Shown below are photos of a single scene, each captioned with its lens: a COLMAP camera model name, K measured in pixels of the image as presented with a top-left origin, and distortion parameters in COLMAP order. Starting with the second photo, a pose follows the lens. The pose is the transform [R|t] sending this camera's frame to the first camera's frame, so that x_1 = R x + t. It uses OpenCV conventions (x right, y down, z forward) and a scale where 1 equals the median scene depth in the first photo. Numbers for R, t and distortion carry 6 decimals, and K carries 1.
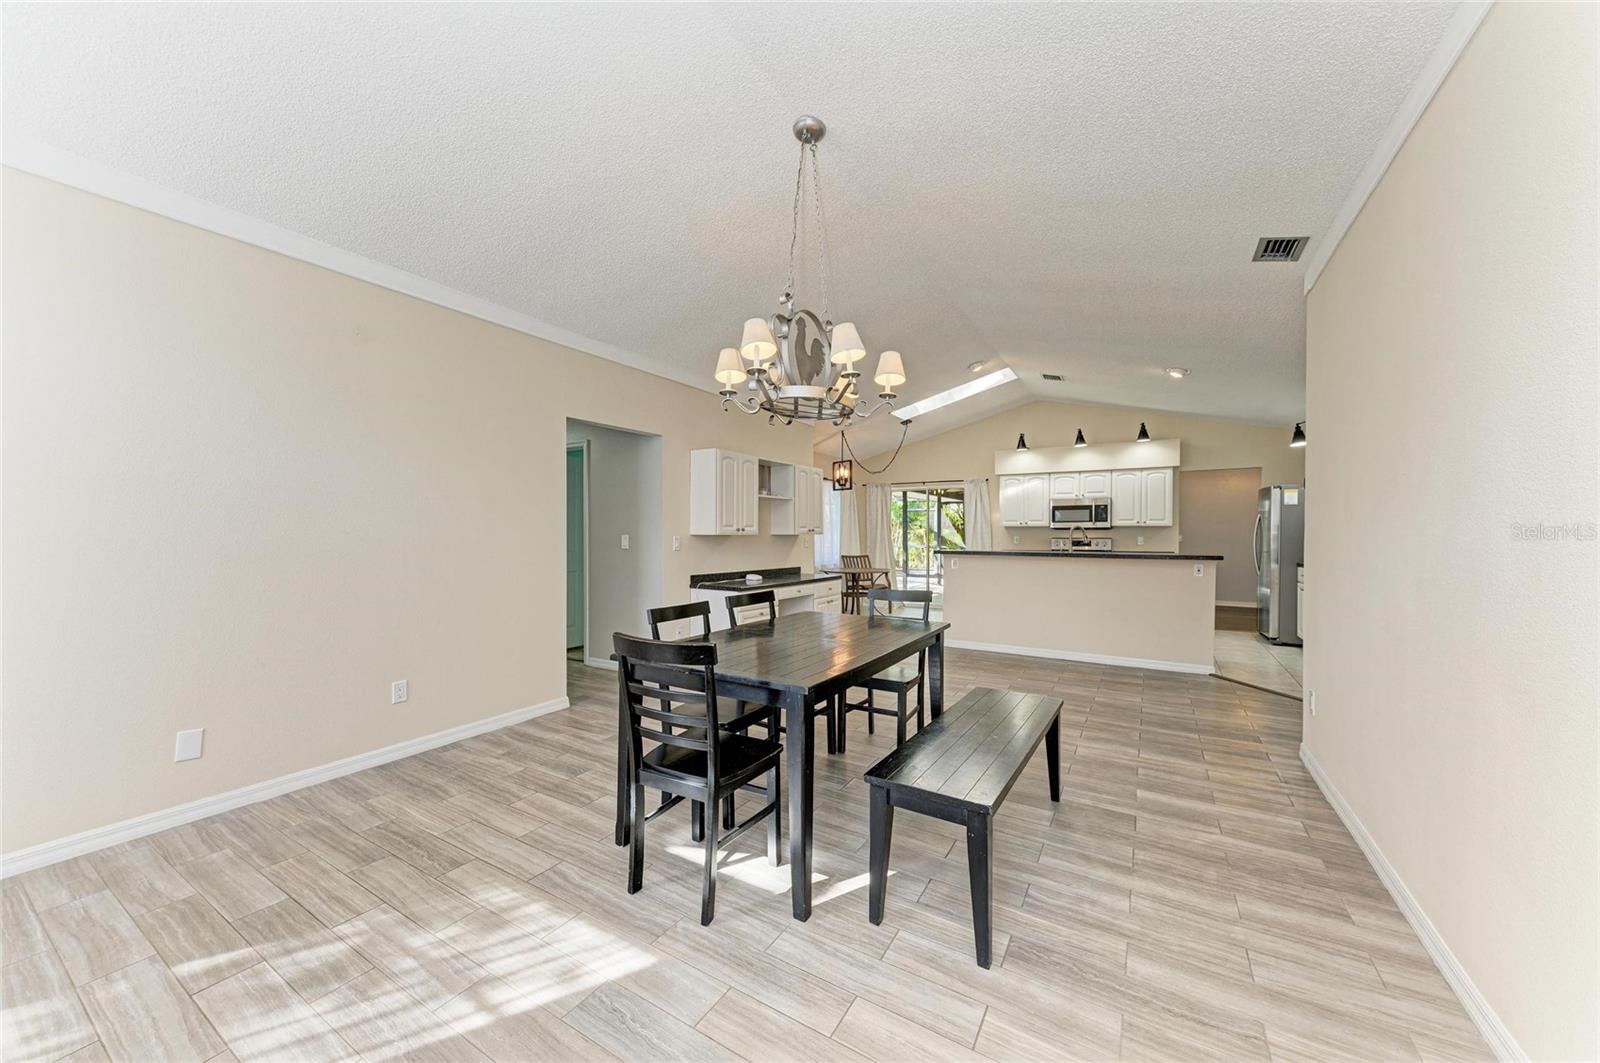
lens RADIAL K [[573.1, 0, 800.1], [0, 573.1, 536.3], [0, 0, 1]] dist [0.014171, -0.000281]
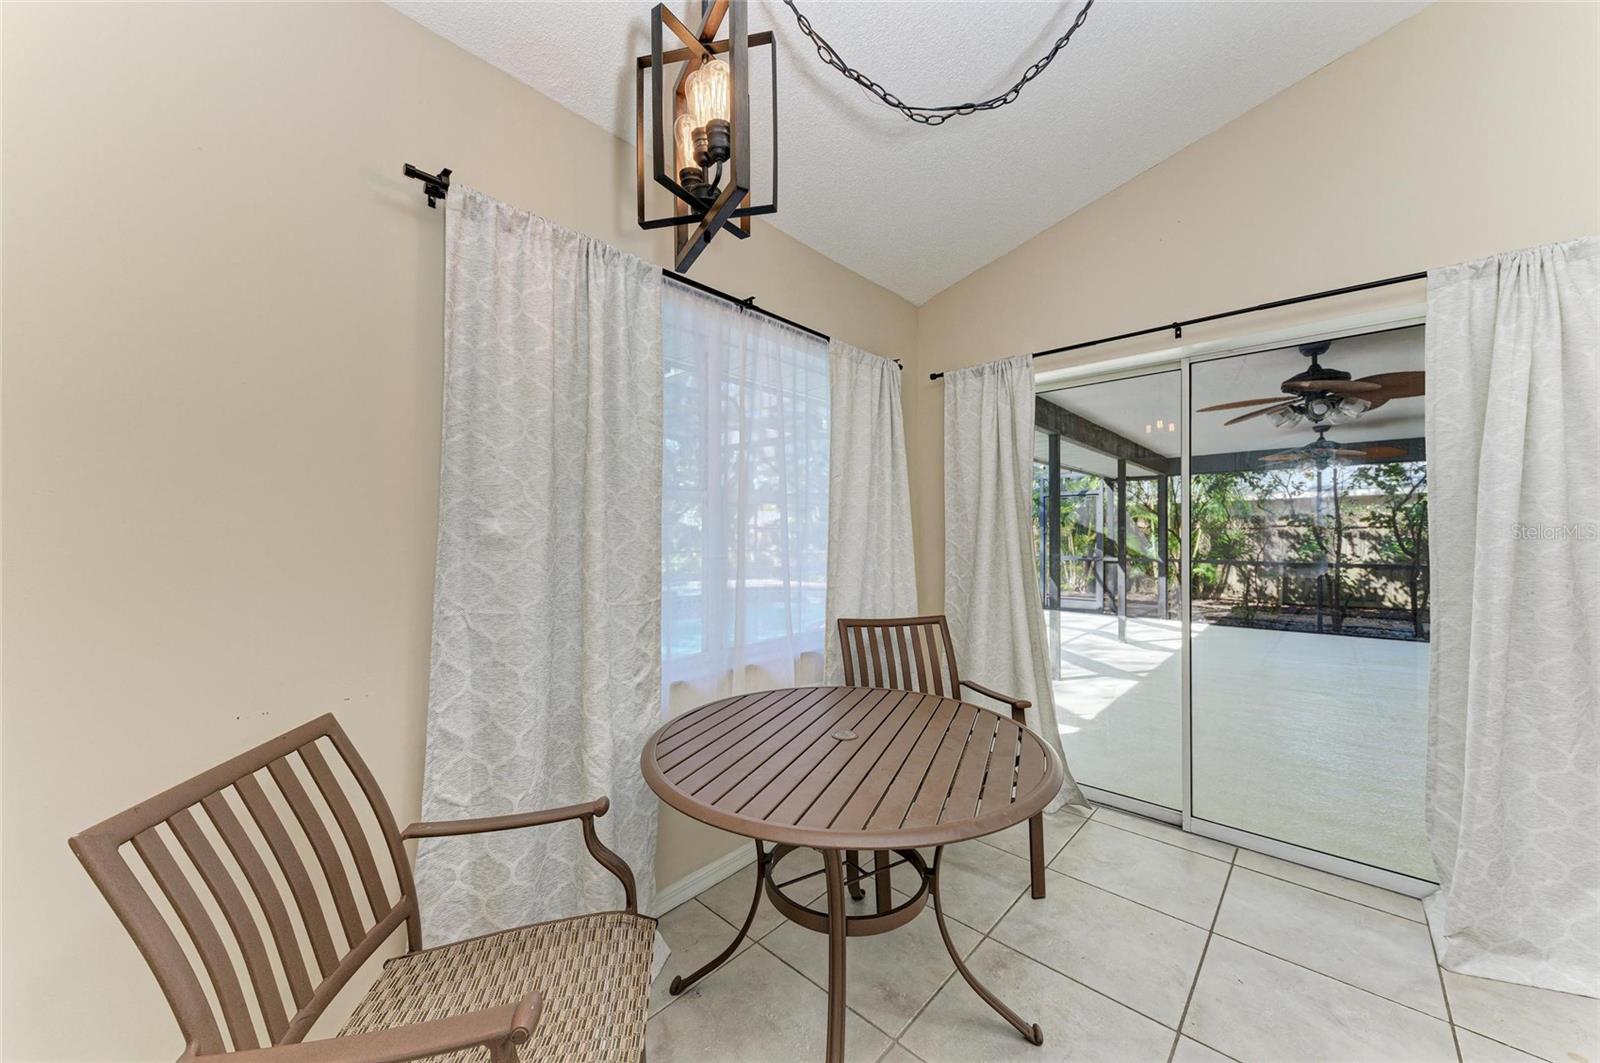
lens RADIAL K [[573.1, 0, 800.1], [0, 573.1, 536.3], [0, 0, 1]] dist [0.014171, -0.000281]
pose [[0.981157, -0.001554, -0.193206, 0.130531], [0.000839, 0.999992, -0.003781, -0.005283], [0.193211, 0.003548, 0.981151, 0.899660]]
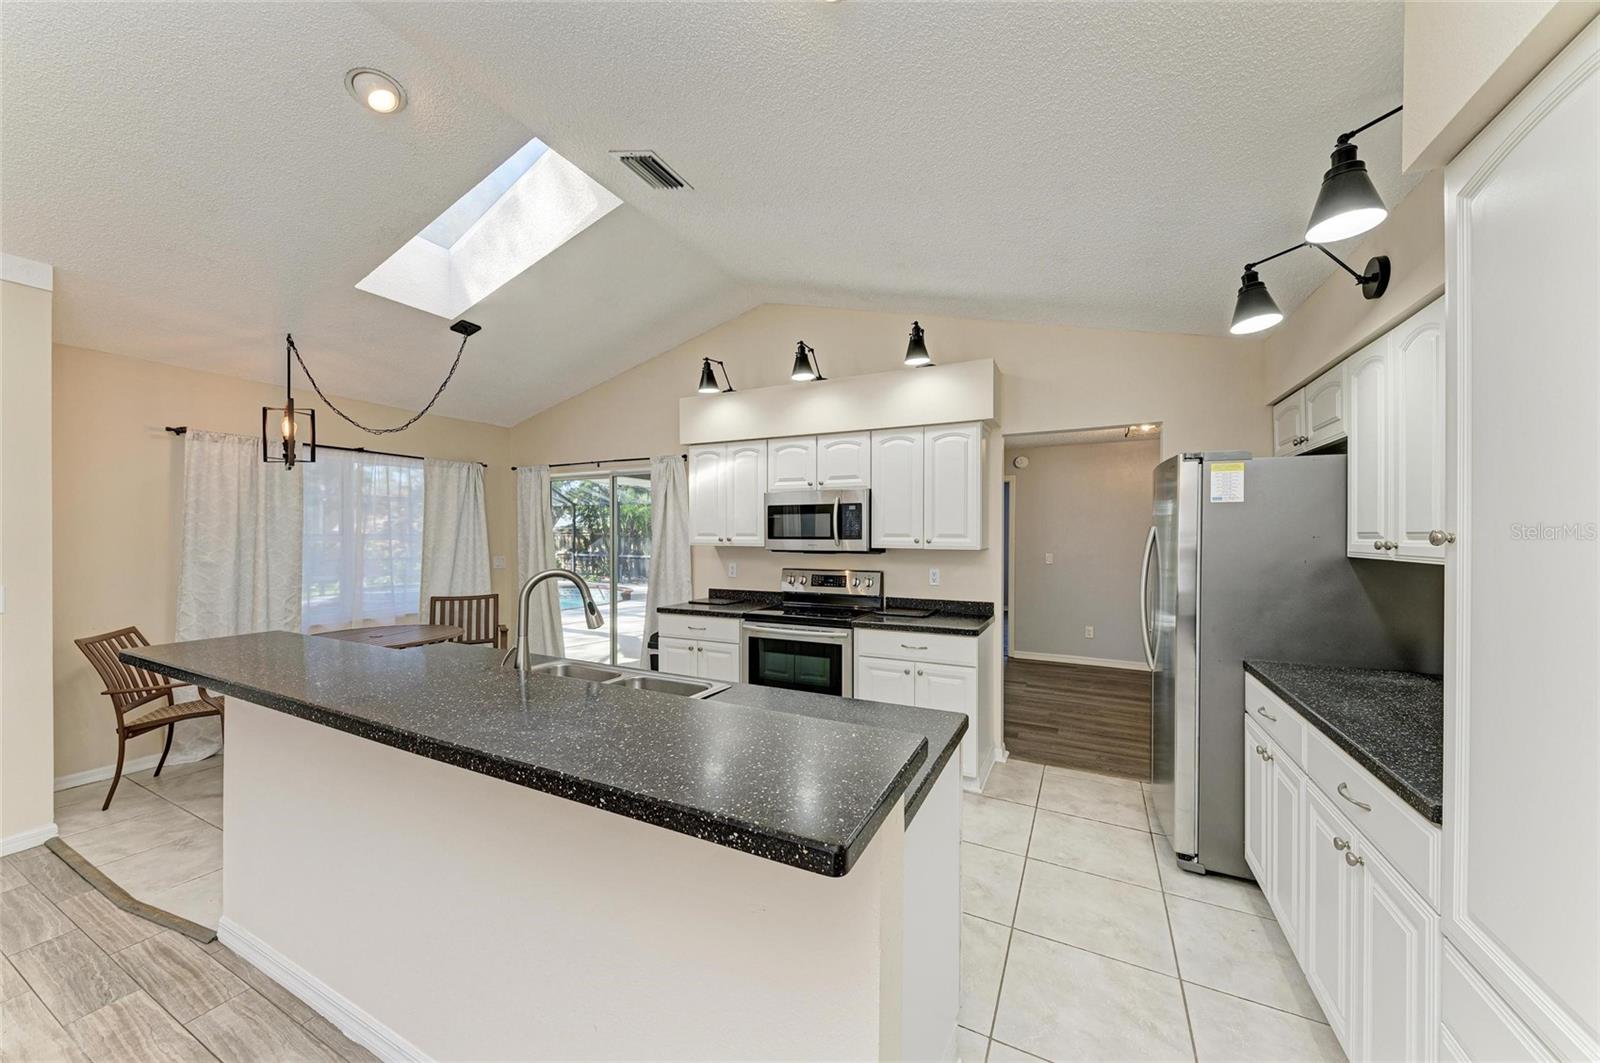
lens RADIAL K [[566.4, 0, 799.5], [0, 566.4, 536.9], [0, 0, 1]] dist [0.007494, -0.000074]
pose [[0.996797, 0.000548, 0.079973, 0.453021], [-0.000433, 0.999999, -0.001456, -0.026804], [-0.079974, 0.001416, 0.996796, 0.547320]]
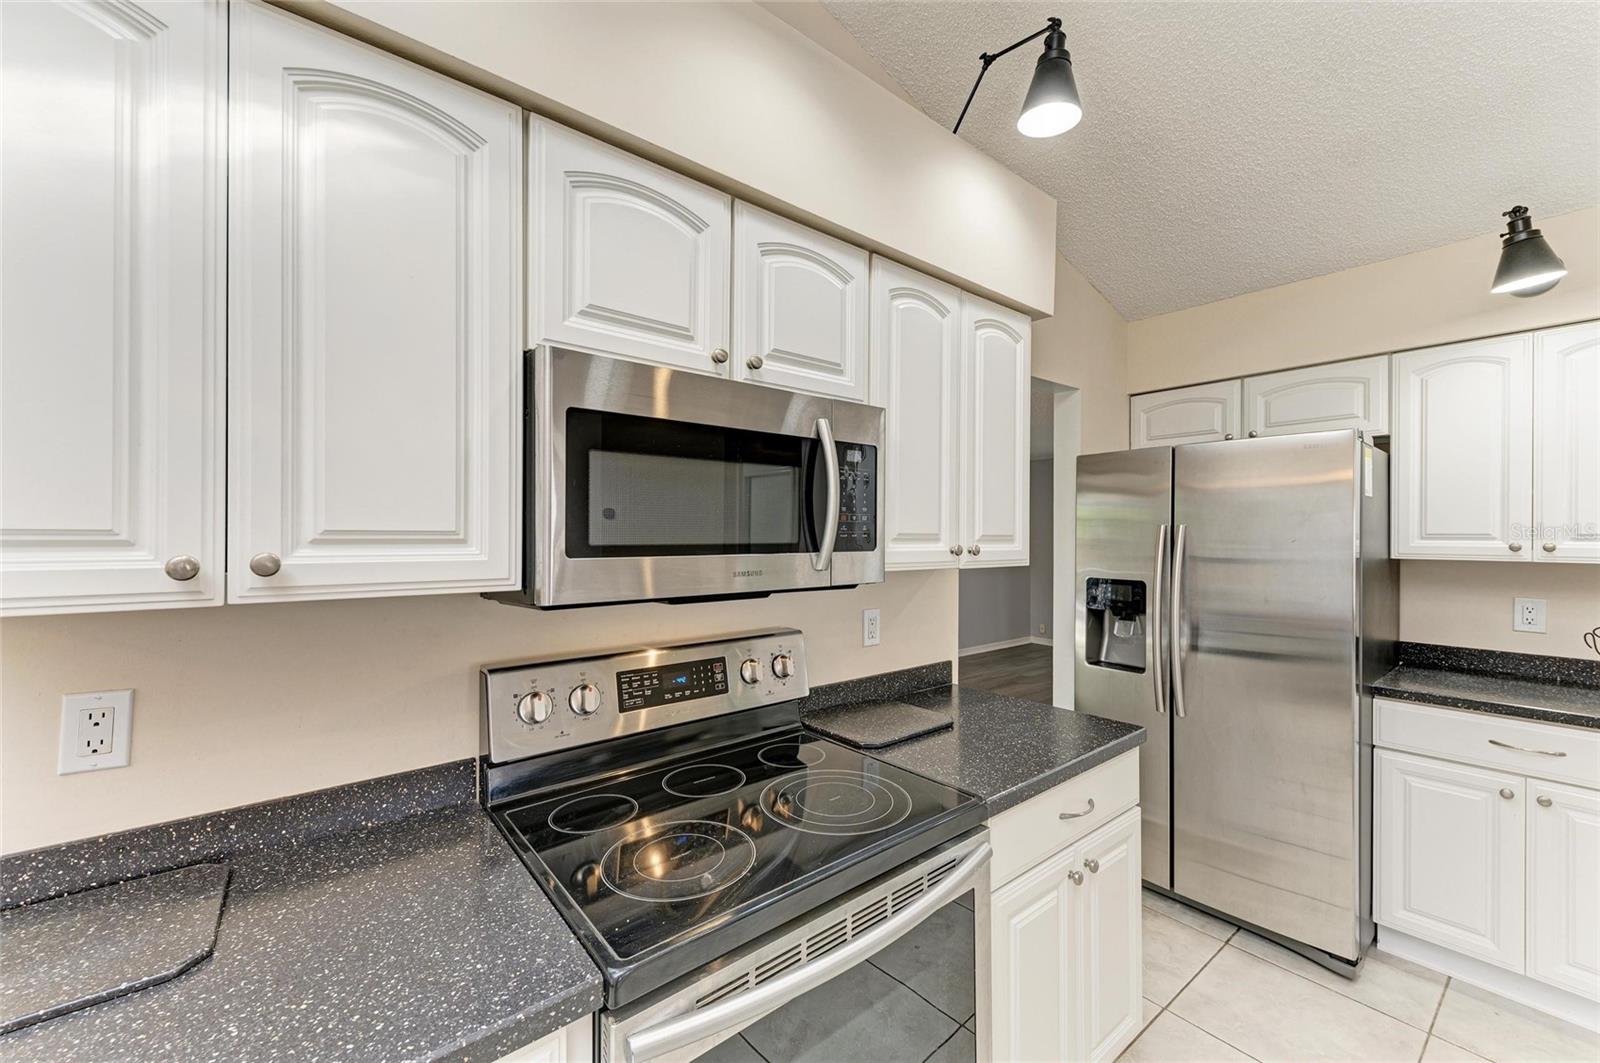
lens RADIAL K [[621.9, 0, 800.3], [0, 621.9, 536.0], [0, 0, 1]] dist [0.015398, -0.004914]
pose [[0.342721, -0.003323, 0.939431, 0.363842], [0.003960, 0.999990, 0.002093, -0.030083], [-0.939429, 0.003003, 0.342731, 0.974007]]
